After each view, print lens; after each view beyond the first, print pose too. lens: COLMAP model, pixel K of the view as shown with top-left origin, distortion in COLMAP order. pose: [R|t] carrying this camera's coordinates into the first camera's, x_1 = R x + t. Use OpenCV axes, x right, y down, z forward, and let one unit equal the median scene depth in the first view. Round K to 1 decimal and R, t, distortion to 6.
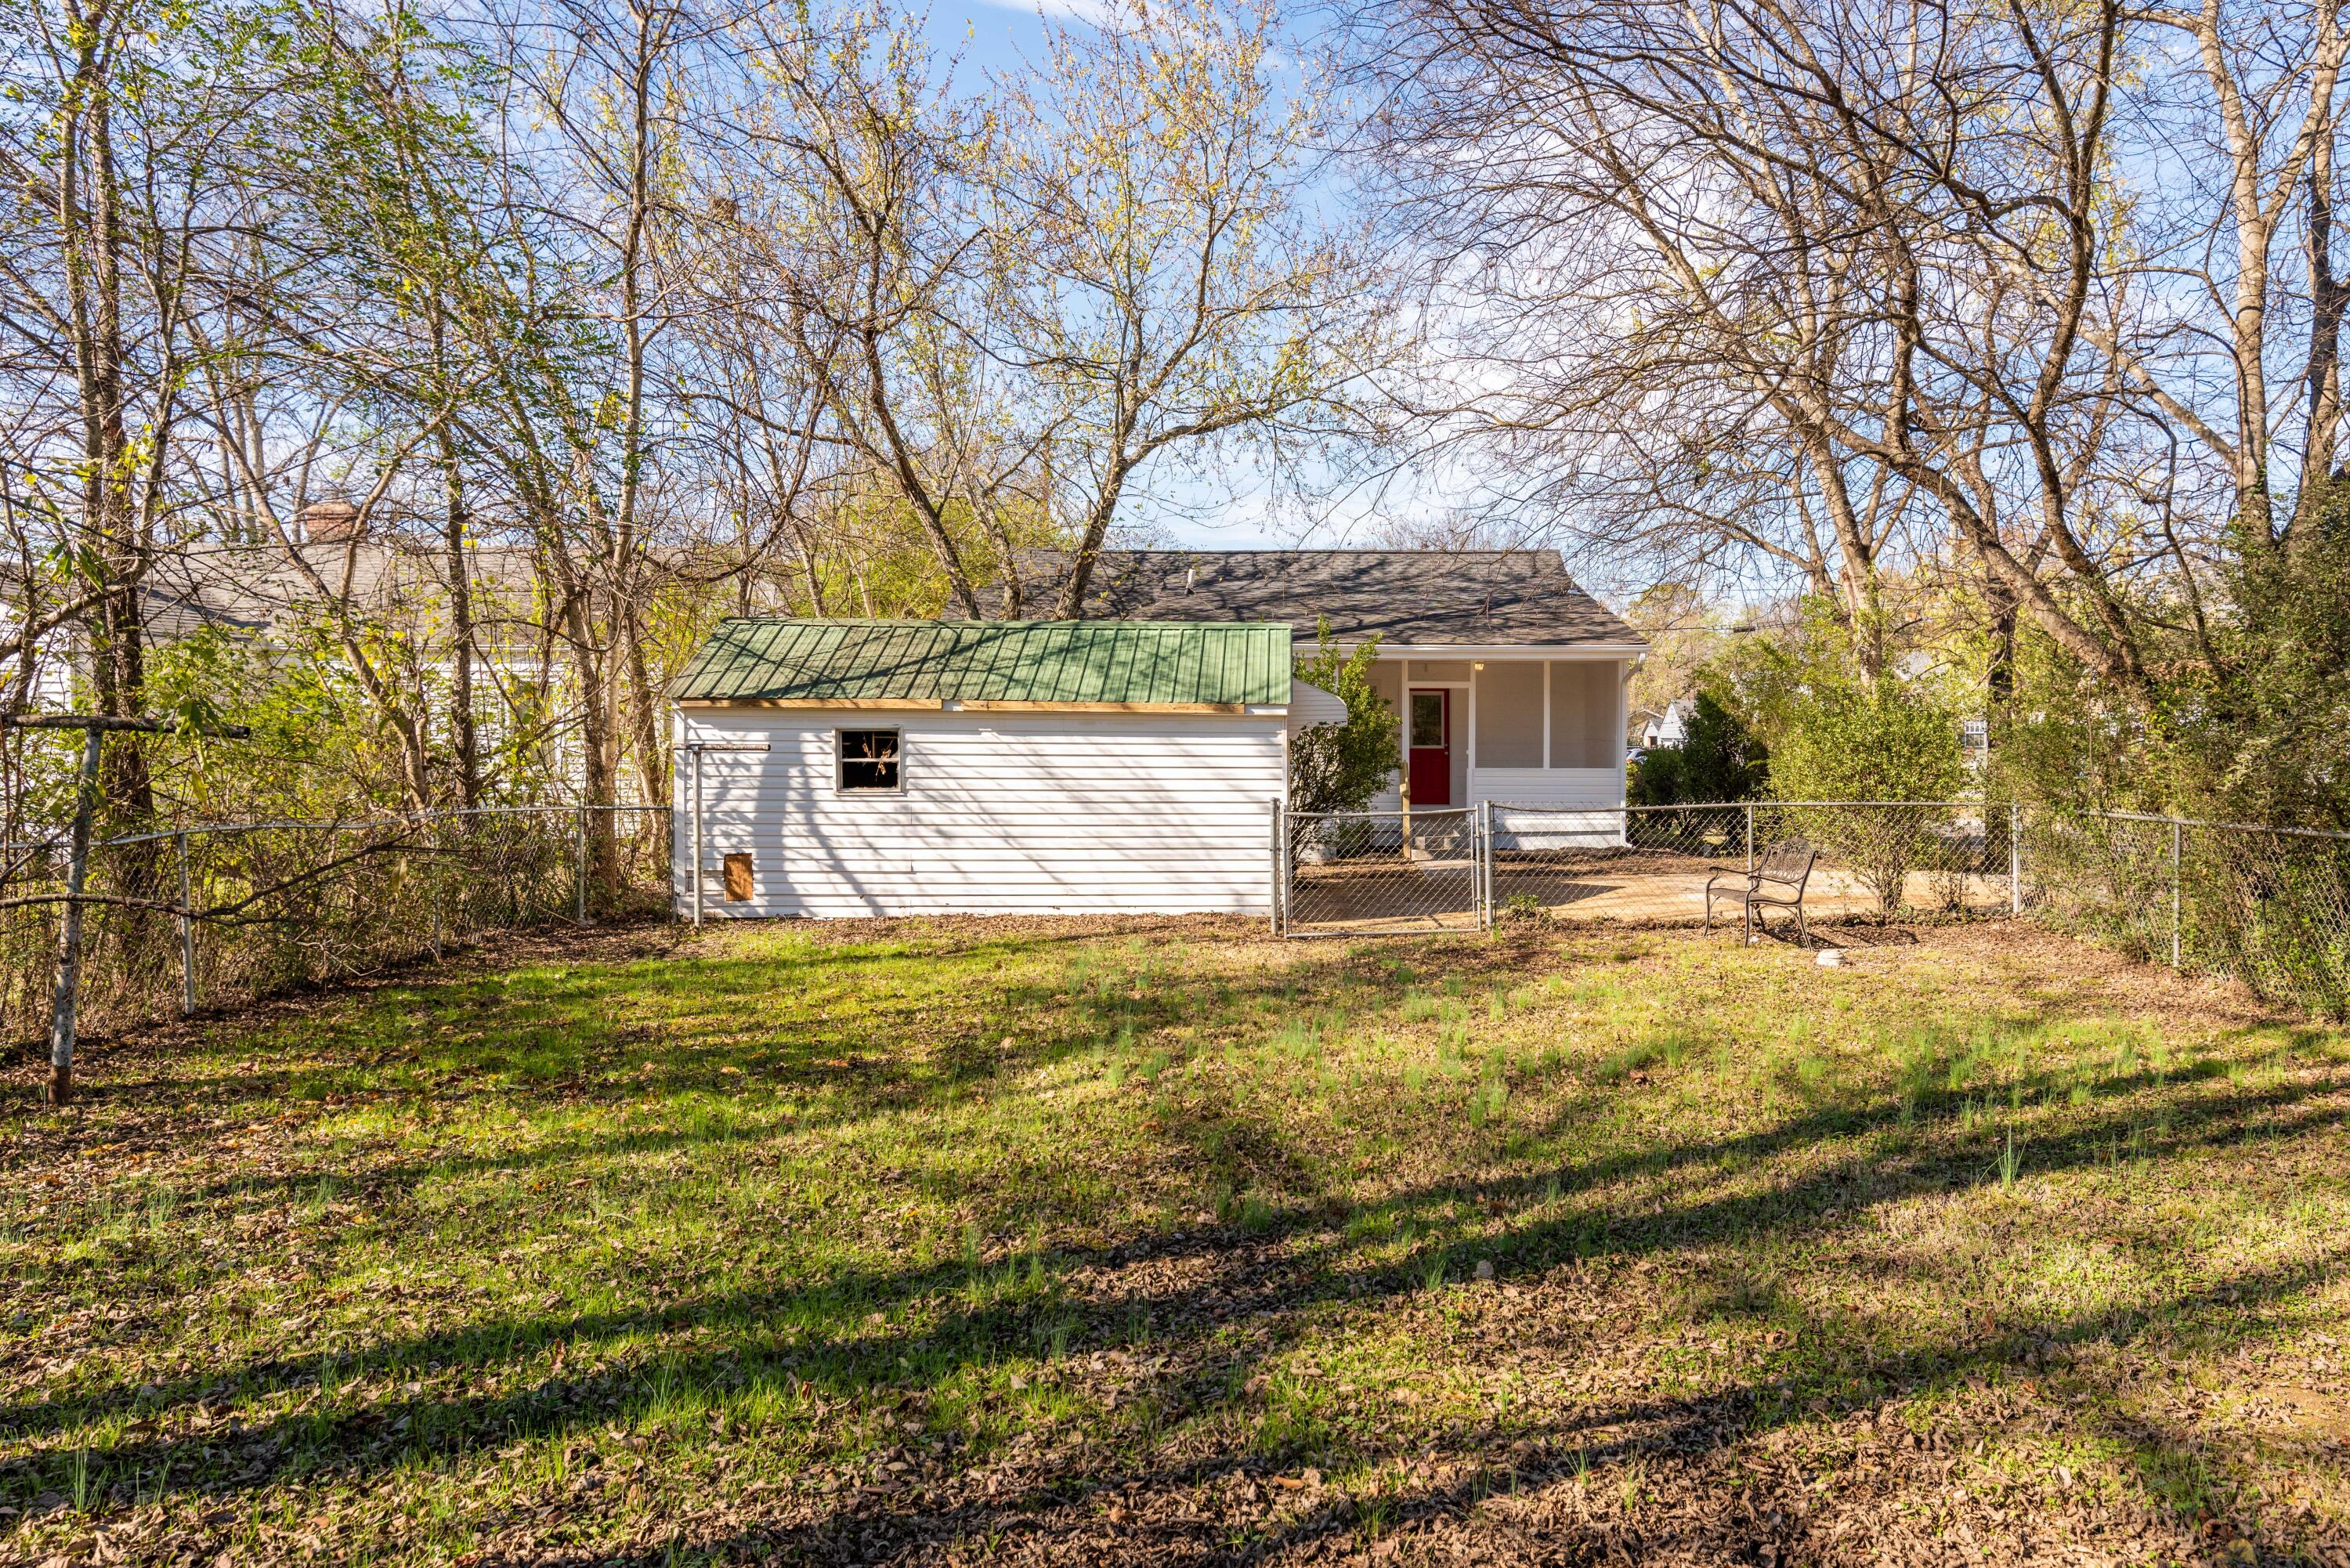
lens RADIAL K [[1528.5, 0, 1176.6], [0, 1528.5, 753.8], [0, 0, 1]] dist [0.002082, 0.001030]
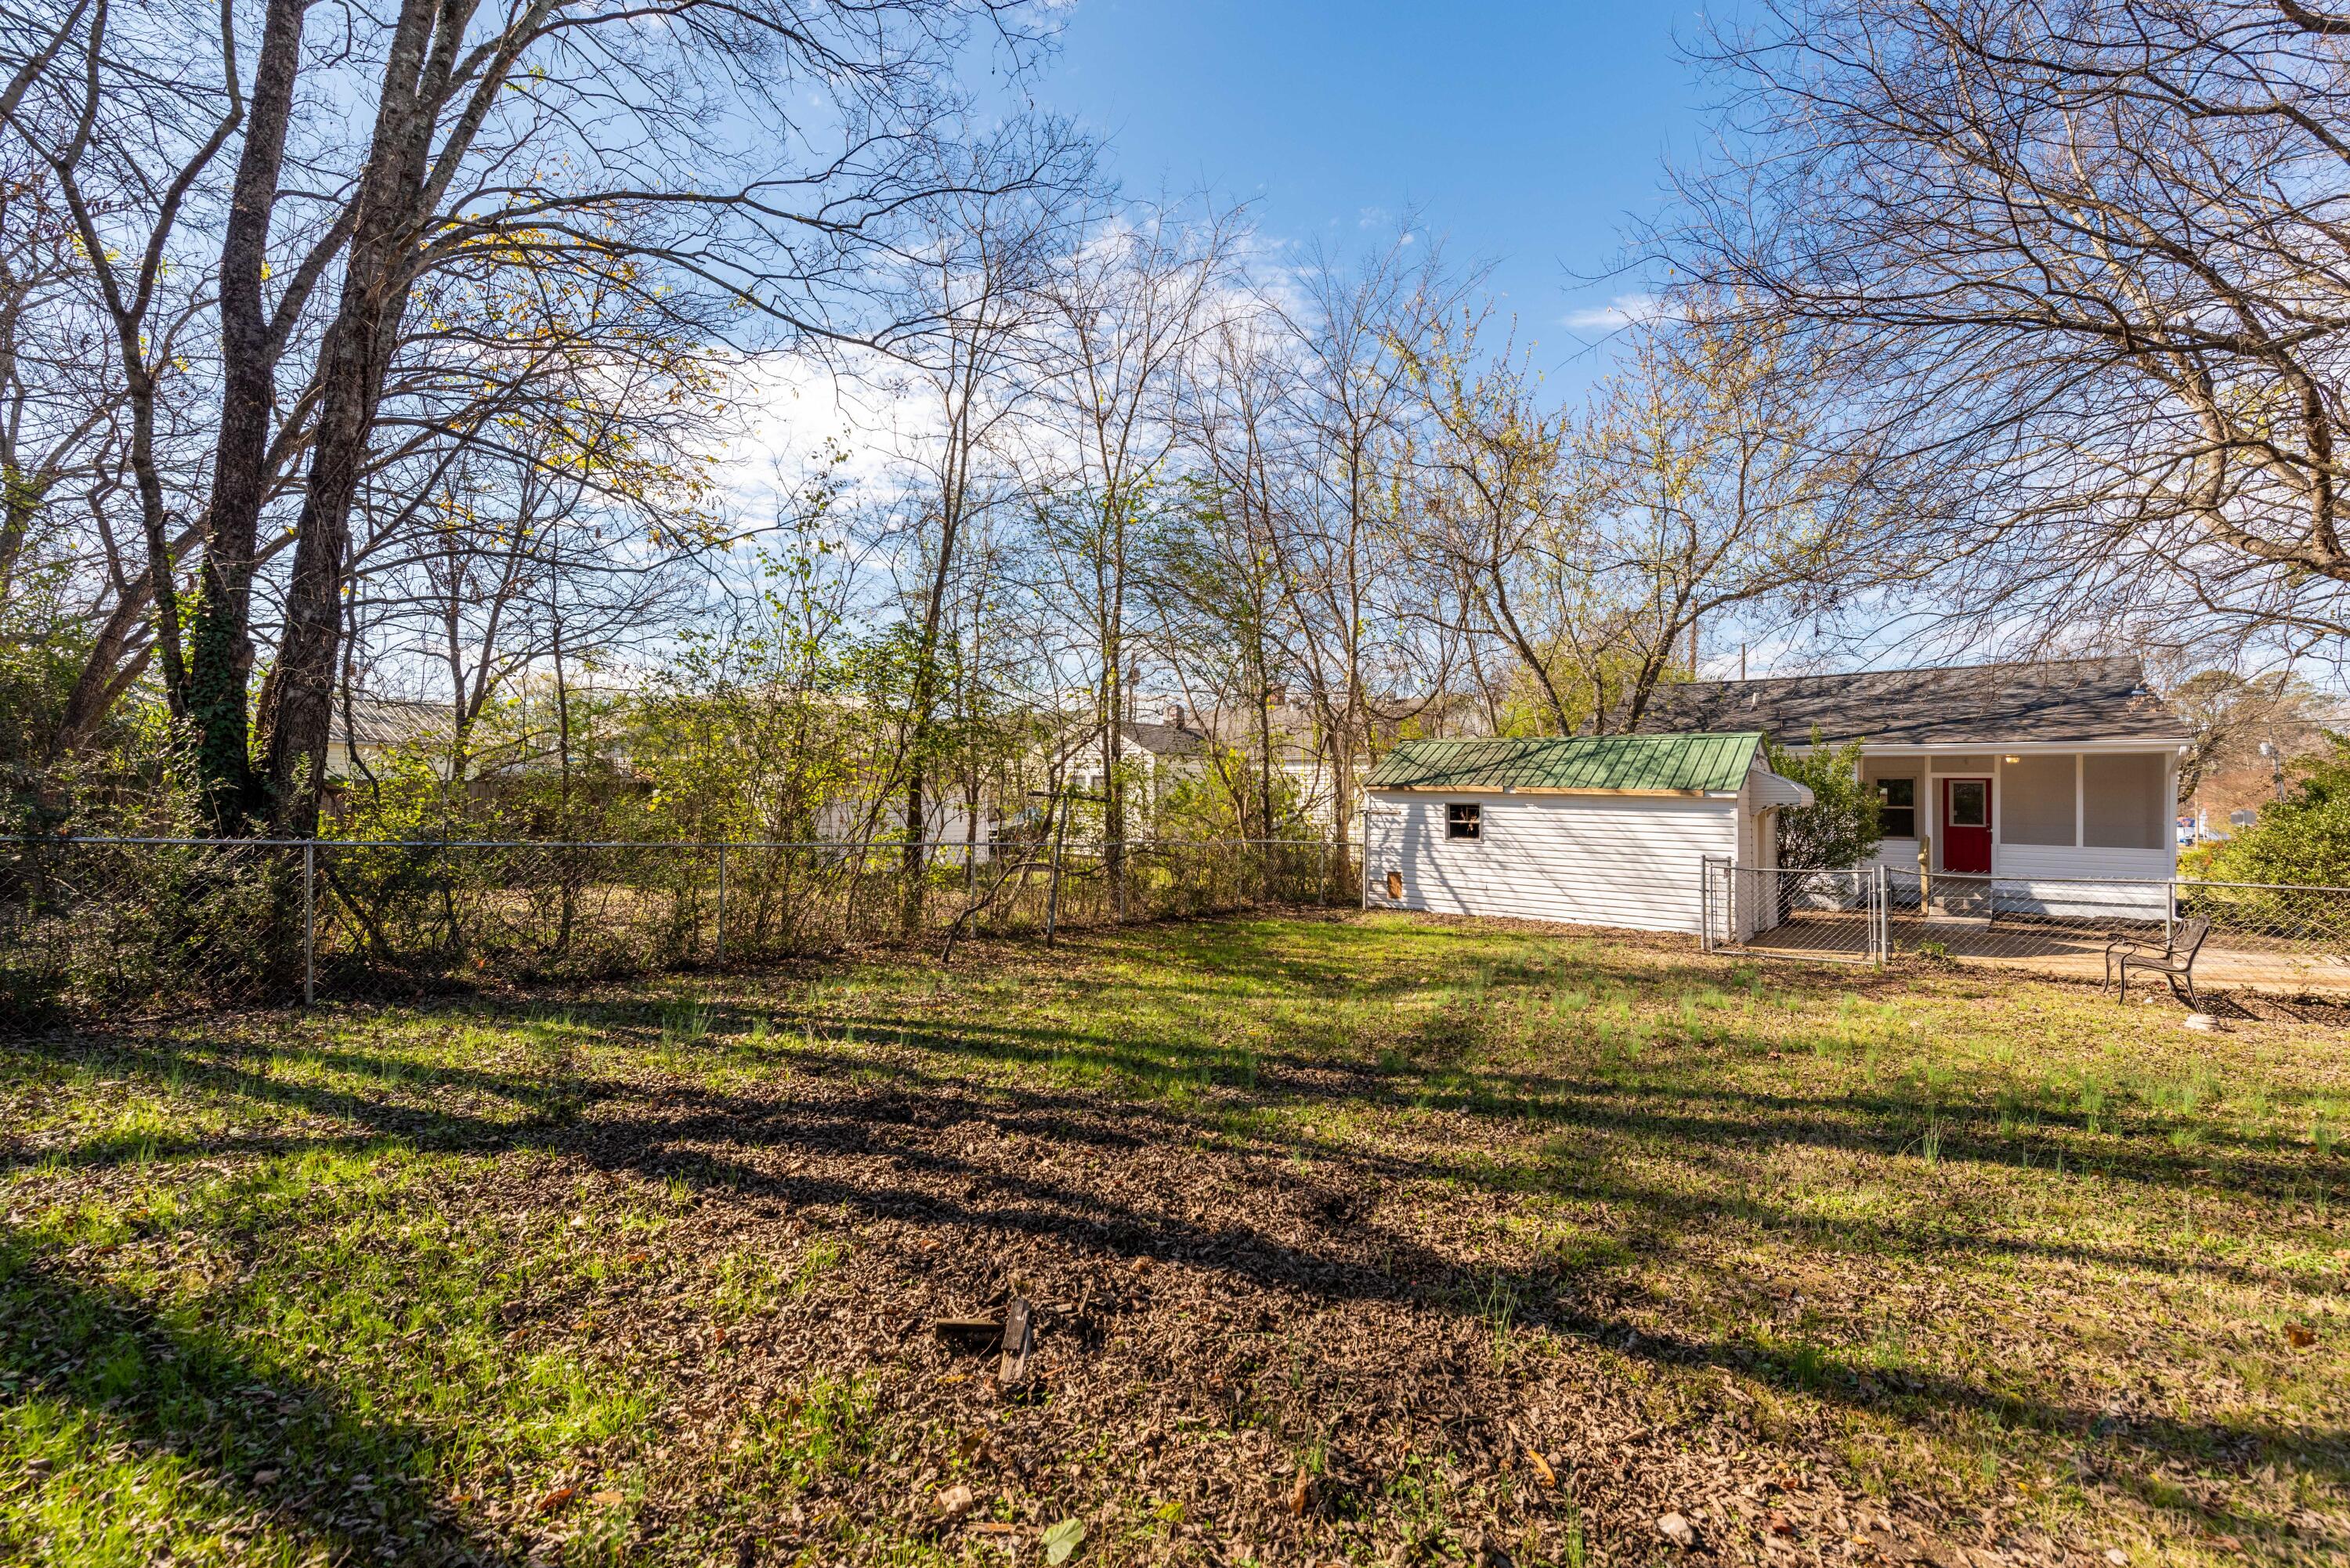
lens RADIAL K [[1028.0, 0, 1175.0], [0, 1028.0, 784.0], [0, 0, 1]] dist [0.001789, -0.000257]
pose [[0.724945, 0.001630, -0.688805, 0.350609], [-0.025996, 0.999350, -0.024995, -0.000591], [0.688316, 0.036026, 0.724516, -0.051424]]
